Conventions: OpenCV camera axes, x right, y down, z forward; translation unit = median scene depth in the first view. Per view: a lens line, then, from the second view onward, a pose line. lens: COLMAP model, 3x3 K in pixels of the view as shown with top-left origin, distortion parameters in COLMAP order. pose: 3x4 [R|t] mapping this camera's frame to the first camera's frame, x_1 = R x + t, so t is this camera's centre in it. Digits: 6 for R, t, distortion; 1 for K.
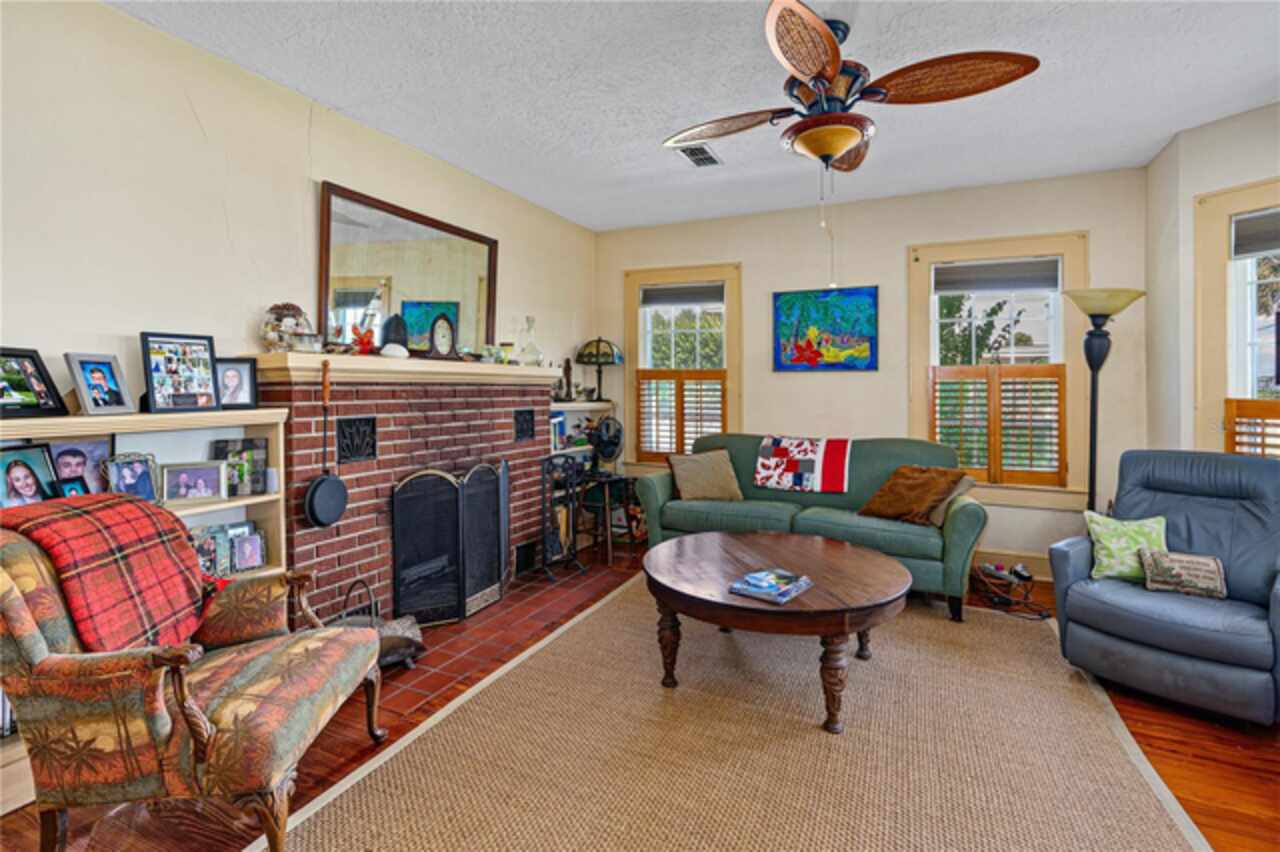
lens RADIAL K [[588.0, 0, 635.6], [0, 588.0, 391.4], [0, 0, 1]] dist [0.001317, 0.000734]
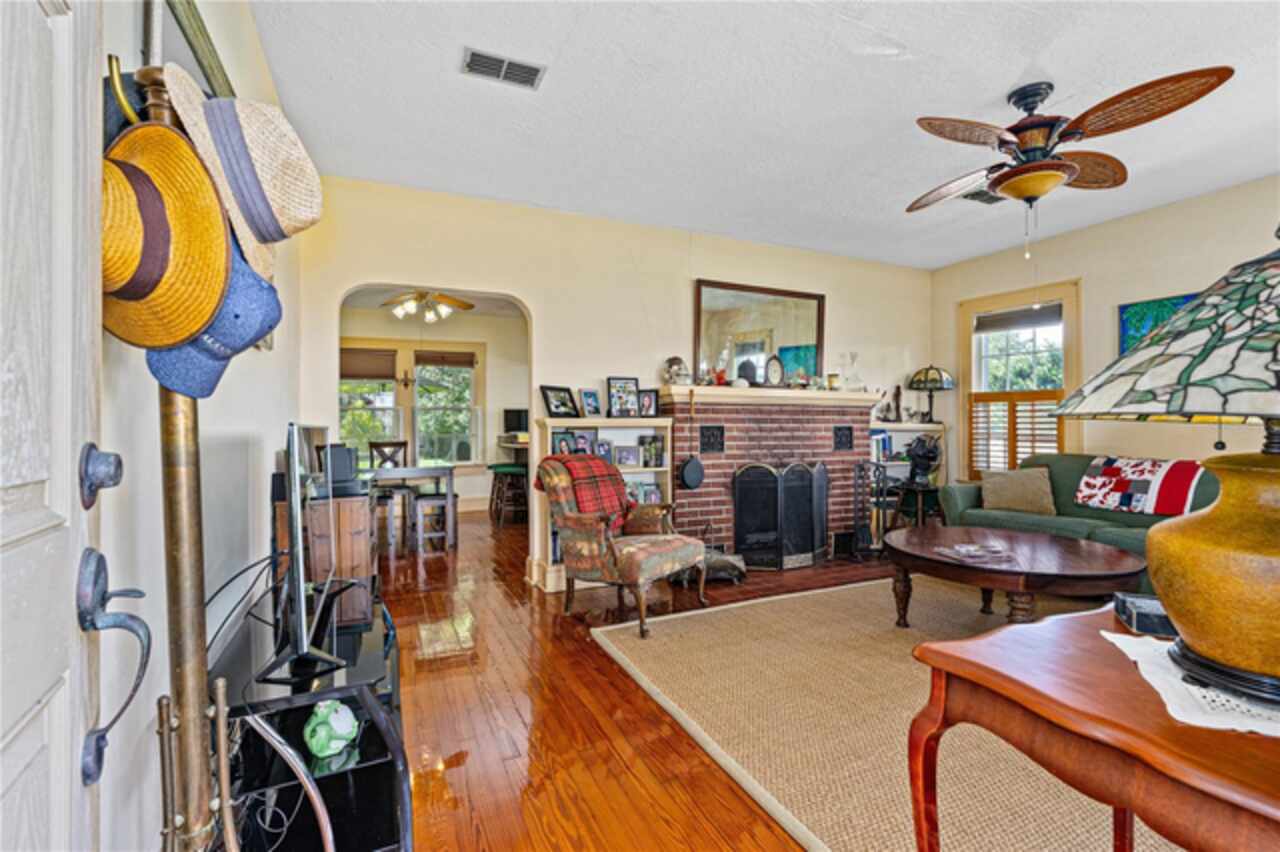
lens RADIAL K [[589.0, 0, 644.0], [0, 589.0, 438.1], [0, 0, 1]] dist [-0.001223, 0.000035]
pose [[0.765811, 0.012769, -0.642939, 0.345934], [-0.006848, 0.999908, 0.011702, 0.052046], [0.643029, -0.004559, 0.765828, -0.284146]]
